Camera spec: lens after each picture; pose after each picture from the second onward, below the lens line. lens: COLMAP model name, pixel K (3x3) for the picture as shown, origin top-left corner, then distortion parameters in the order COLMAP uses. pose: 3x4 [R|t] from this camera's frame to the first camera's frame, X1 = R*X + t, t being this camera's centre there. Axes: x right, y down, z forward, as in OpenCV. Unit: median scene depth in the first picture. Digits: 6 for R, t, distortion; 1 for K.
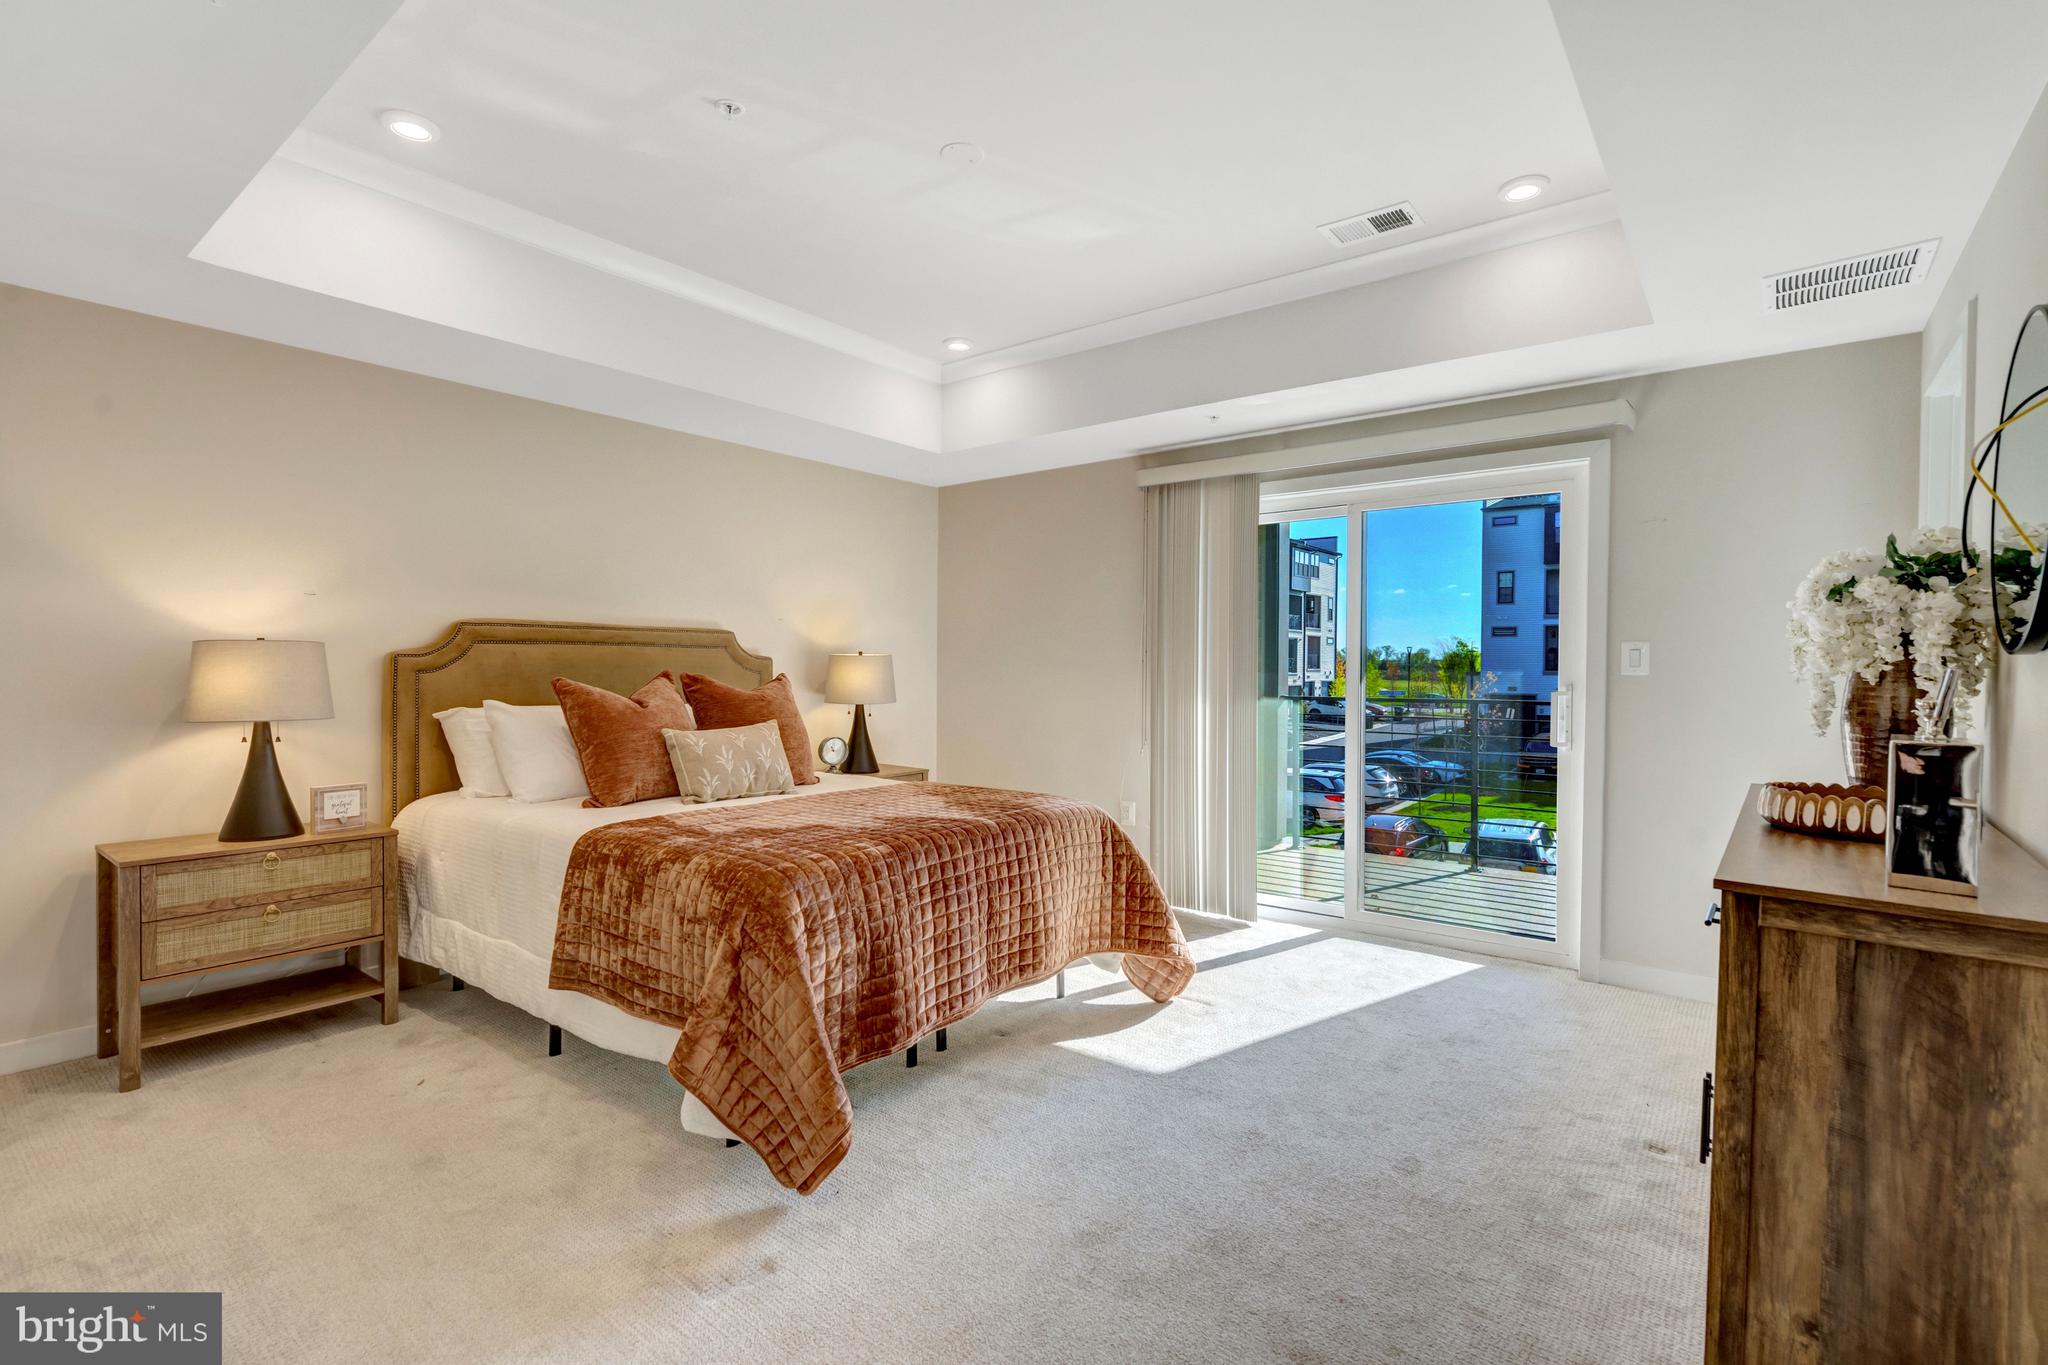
lens RADIAL K [[938.4, 0, 1027.2], [0, 938.4, 696.2], [0, 0, 1]] dist [-0.004715, 0.003188]
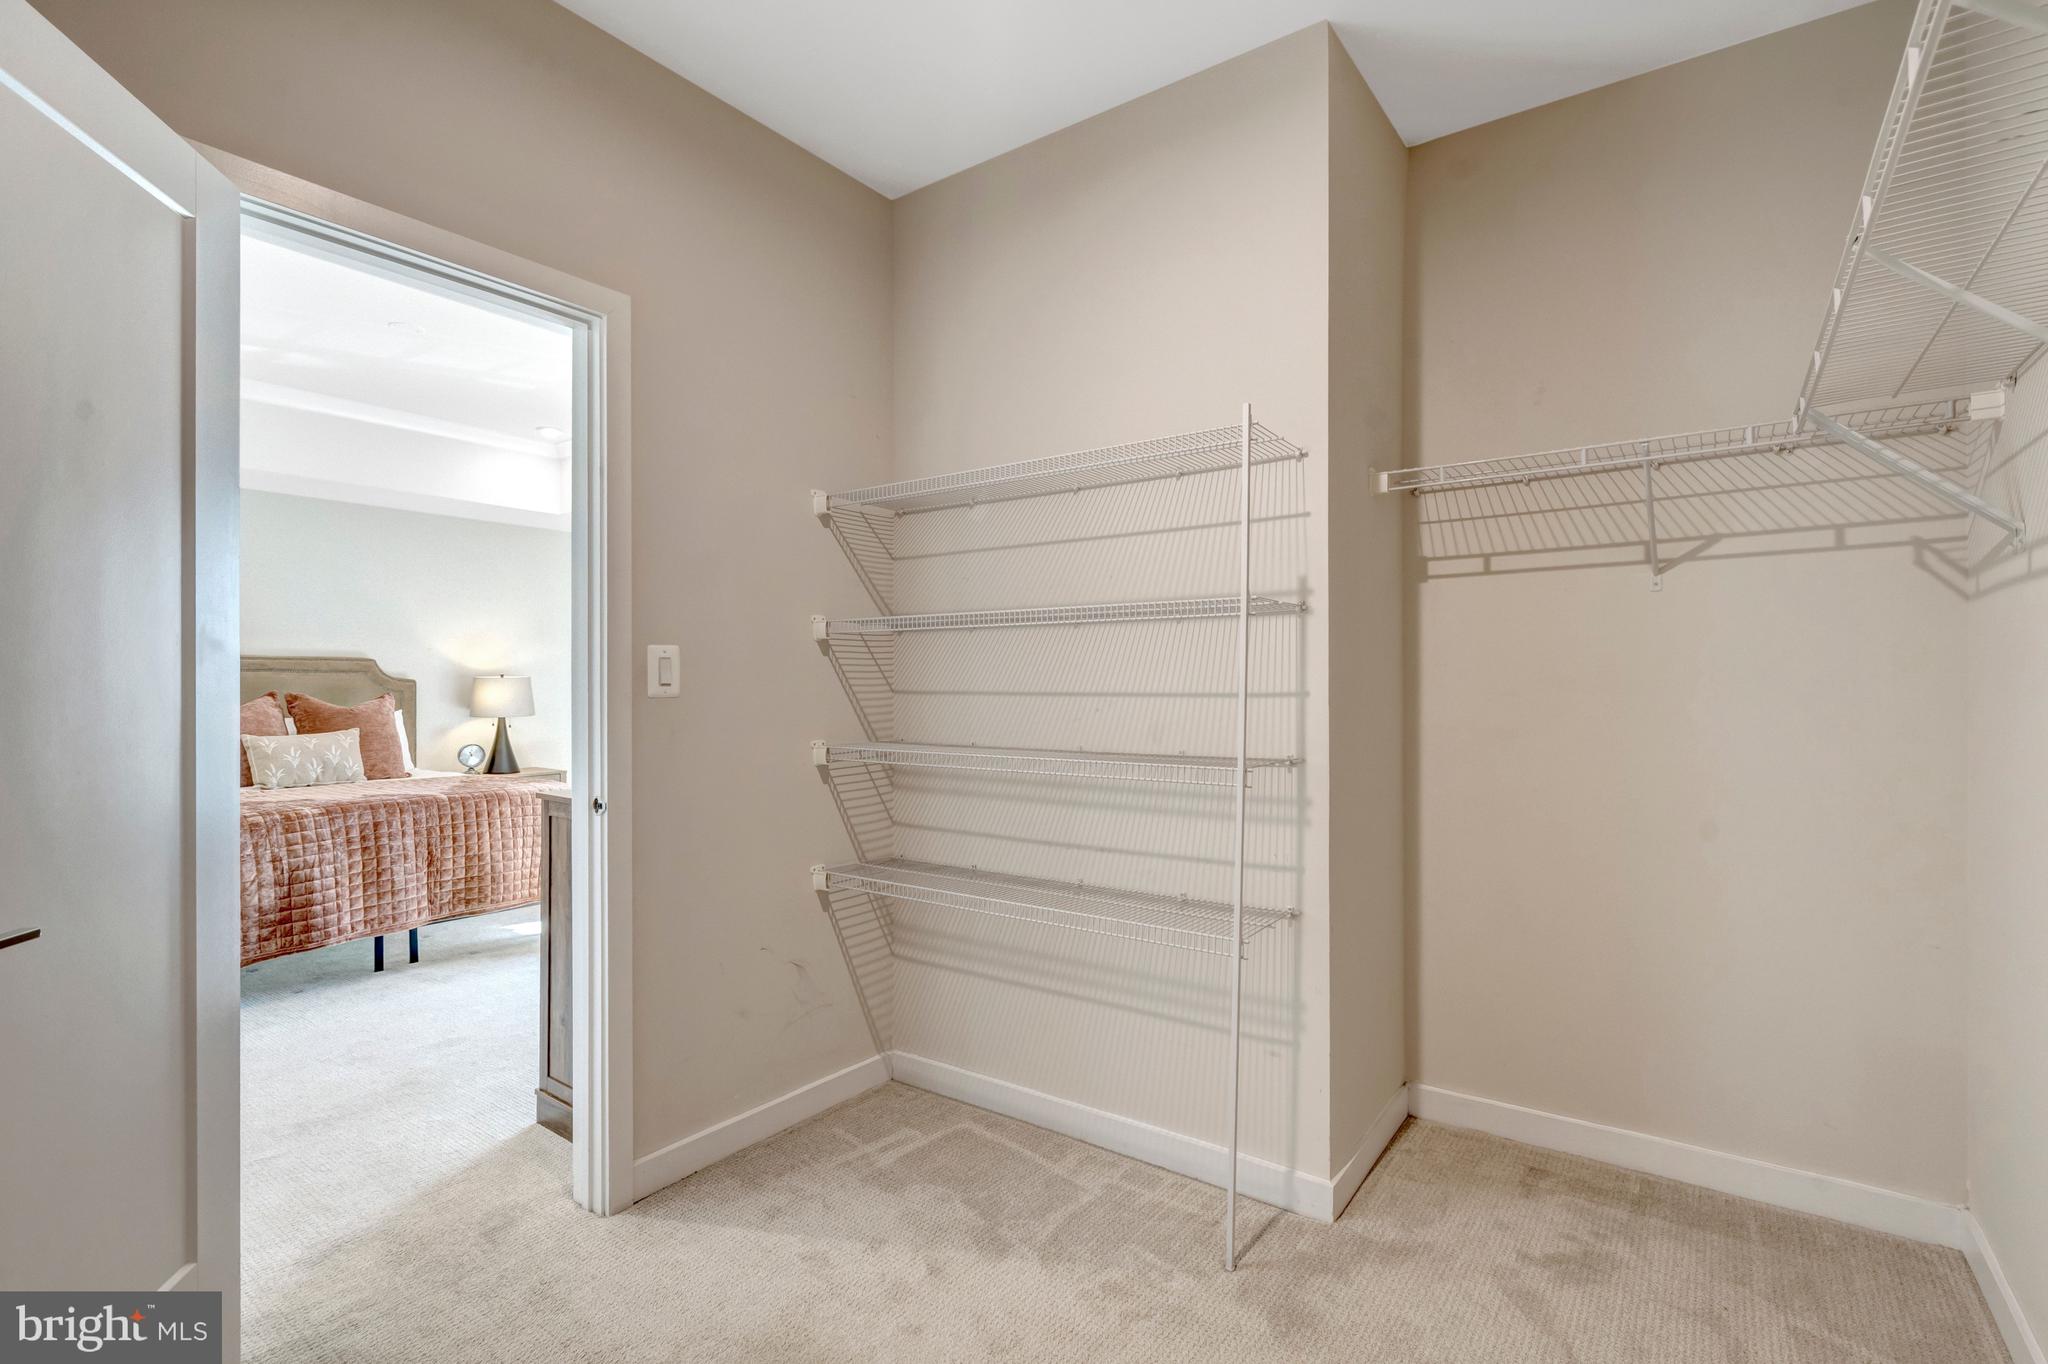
lens RADIAL K [[938.4, 0, 1022.7], [0, 938.4, 689.8], [0, 0, 1]] dist [-0.004715, 0.003188]
pose [[0.998319, -0.007139, 0.057521, 0.745889], [0.008638, 0.999629, -0.025846, 0.017593], [-0.057315, 0.026300, 0.998010, -0.455373]]
